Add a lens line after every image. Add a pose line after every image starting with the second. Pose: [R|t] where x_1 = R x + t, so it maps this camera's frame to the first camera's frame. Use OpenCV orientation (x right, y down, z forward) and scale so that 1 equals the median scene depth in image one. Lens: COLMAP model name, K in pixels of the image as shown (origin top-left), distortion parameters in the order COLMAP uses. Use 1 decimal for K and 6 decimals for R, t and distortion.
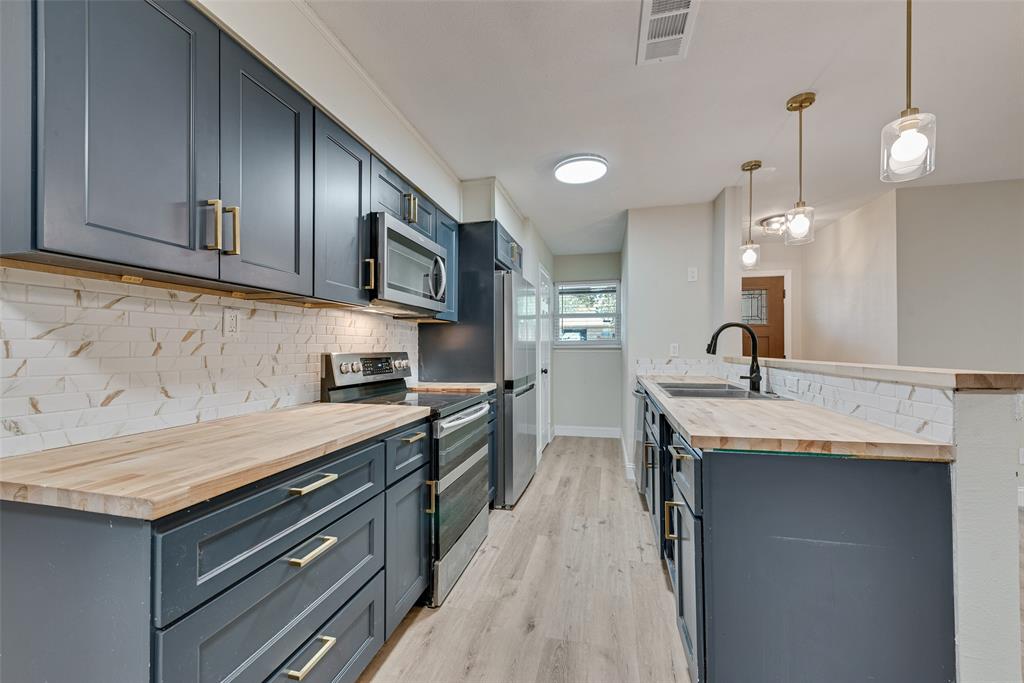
lens RADIAL K [[401.7, 0, 511.5], [0, 401.7, 346.0], [0, 0, 1]] dist [0.009464, -0.000340]
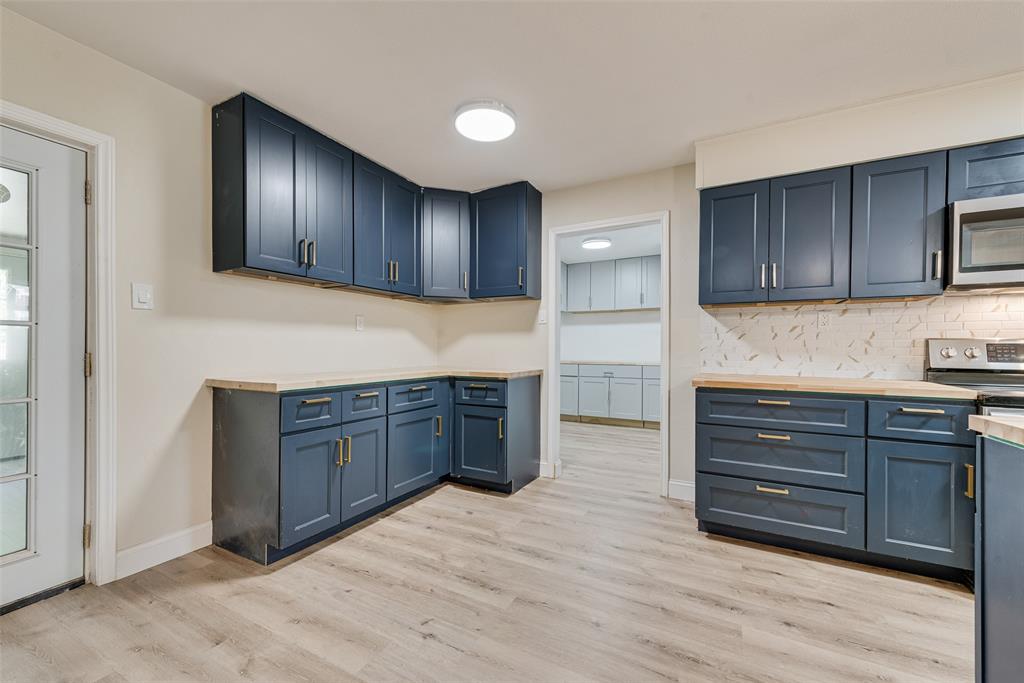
lens RADIAL K [[404.6, 0, 513.2], [0, 404.6, 350.0], [0, 0, 1]] dist [0.008452, -0.000217]
pose [[-0.244633, 0.005735, -0.969599, 0.676492], [0.001668, 0.999984, 0.005494, 0.029963], [0.969614, -0.000273, -0.244639, 0.102727]]
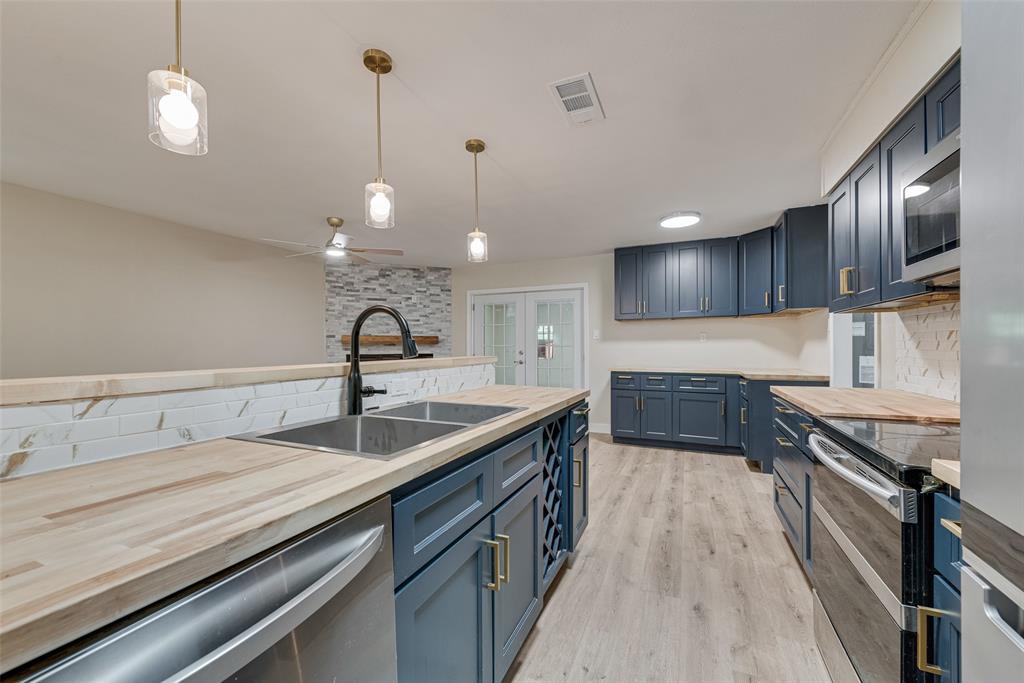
lens RADIAL K [[401.7, 0, 511.5], [0, 401.7, 346.0], [0, 0, 1]] dist [0.009464, -0.000340]
pose [[-0.984878, 0.004995, 0.173177, 0.209221], [0.003657, 0.999961, -0.008045, 0.008376], [-0.173210, -0.007290, -0.984858, 1.310381]]
